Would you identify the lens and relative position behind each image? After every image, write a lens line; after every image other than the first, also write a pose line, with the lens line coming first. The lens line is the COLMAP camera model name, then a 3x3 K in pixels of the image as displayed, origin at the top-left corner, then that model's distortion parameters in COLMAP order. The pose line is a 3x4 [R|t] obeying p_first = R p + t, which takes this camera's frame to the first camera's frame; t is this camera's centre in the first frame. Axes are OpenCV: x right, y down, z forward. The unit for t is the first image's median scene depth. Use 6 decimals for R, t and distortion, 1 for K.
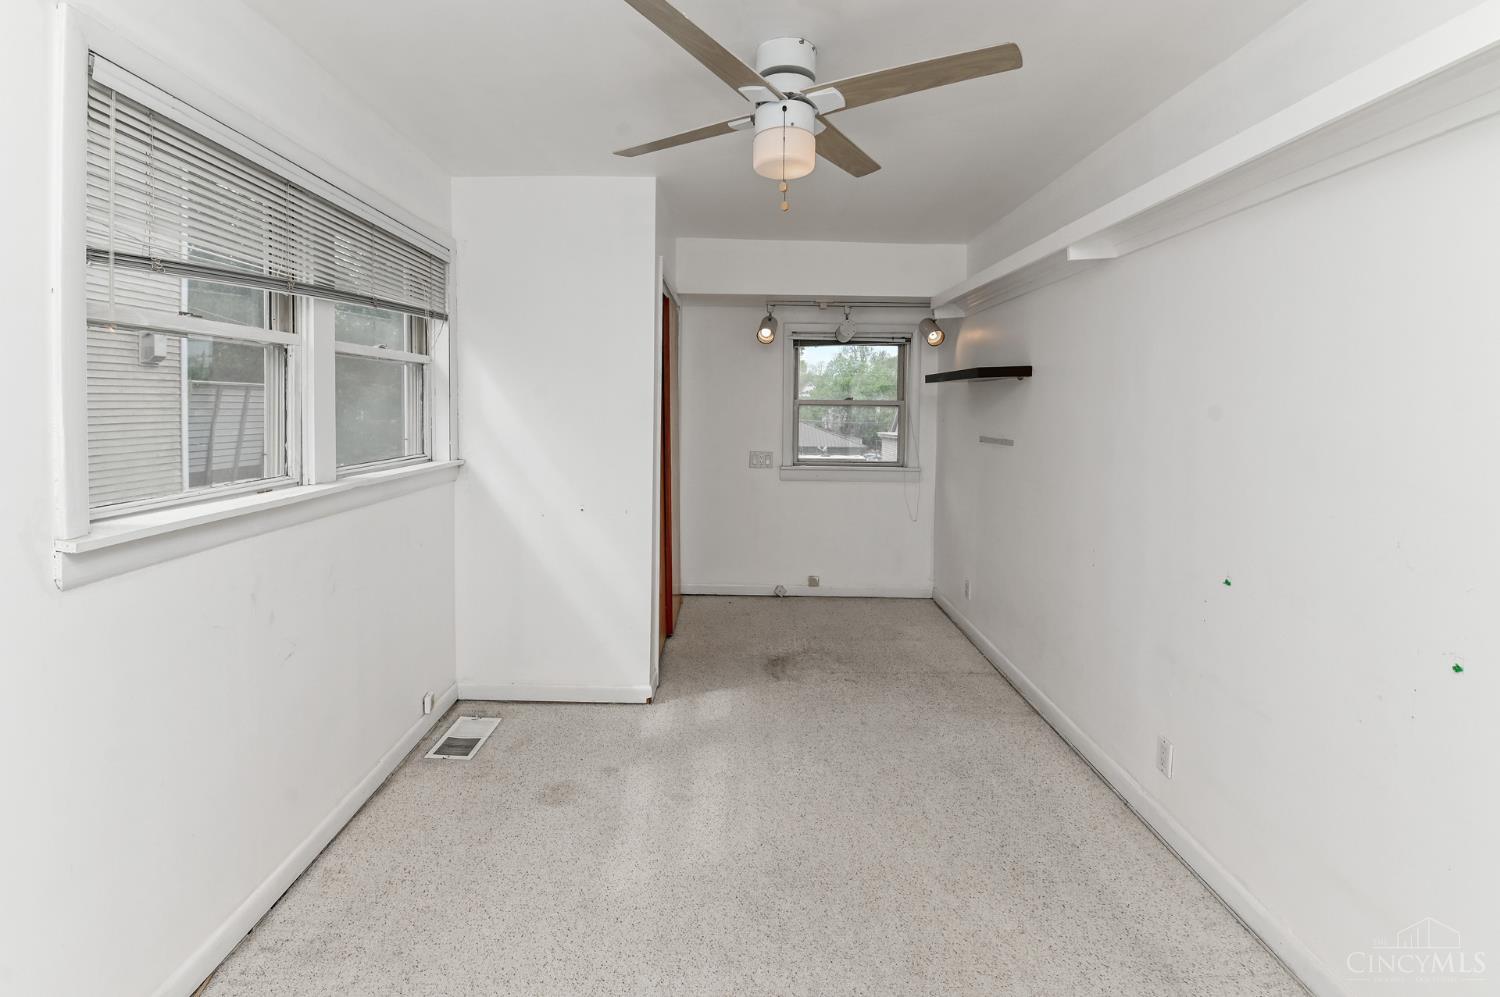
lens RADIAL K [[712.9, 0, 699.5], [0, 712.9, 408.1], [0, 0, 1]] dist [-0.001478, -0.012731]
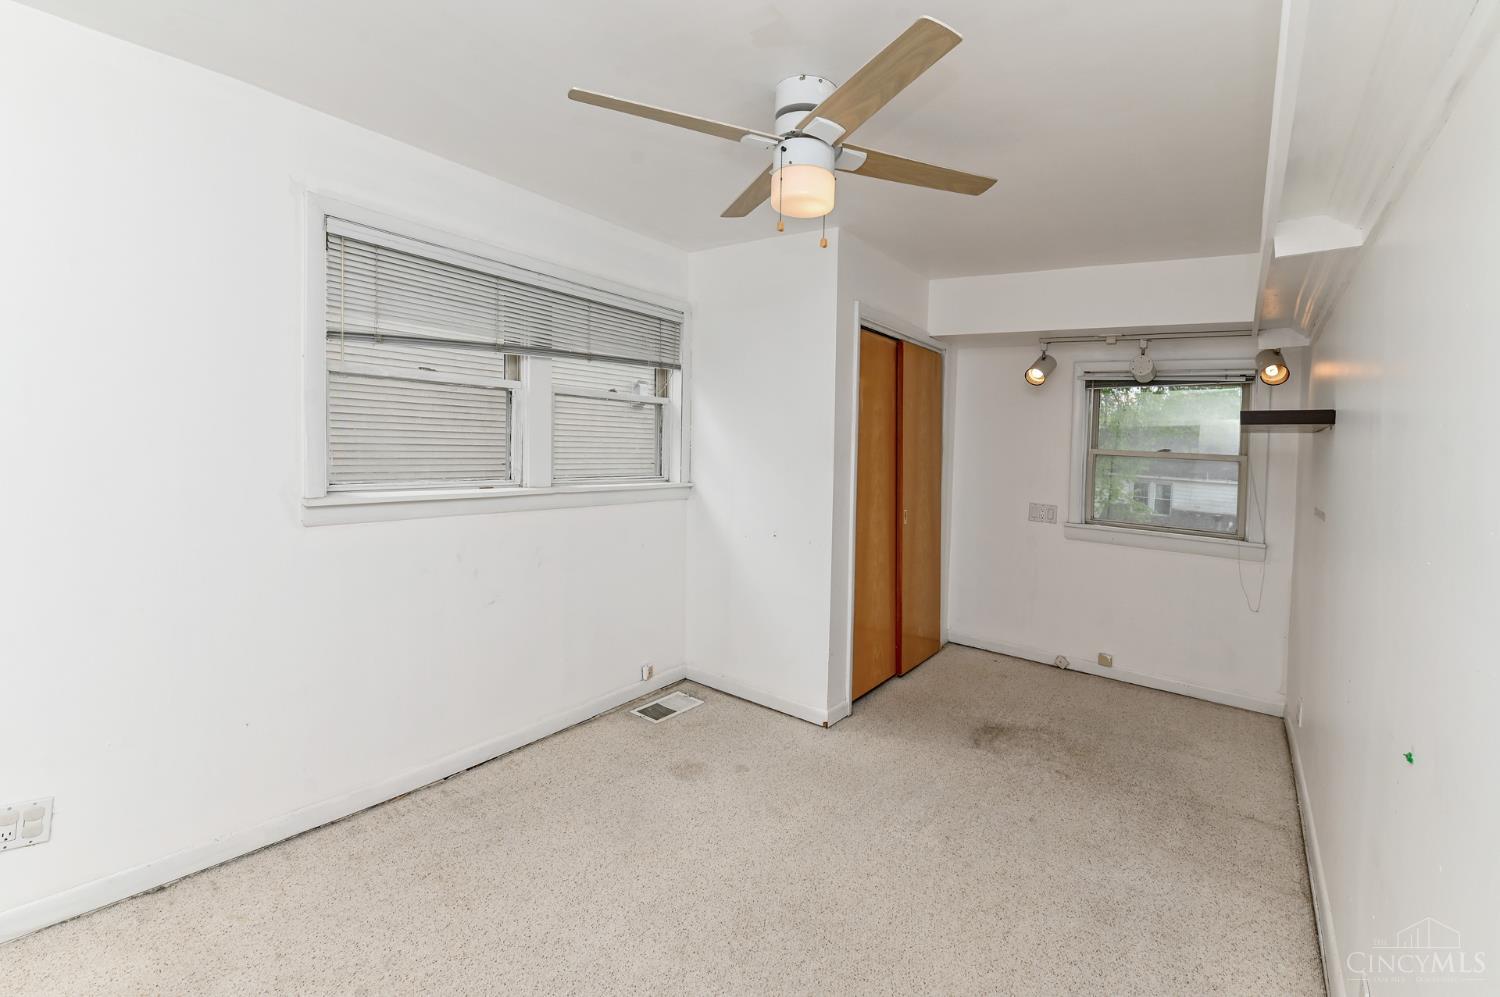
lens RADIAL K [[652.7, 0, 715.1], [0, 652.7, 443.7], [0, 0, 1]] dist [0.001105, -0.010206]
pose [[0.803107, 0.037533, -0.594651, 0.363497], [-0.044360, 0.999011, 0.003145, -0.000165], [0.594181, 0.023853, 0.803978, 0.119753]]
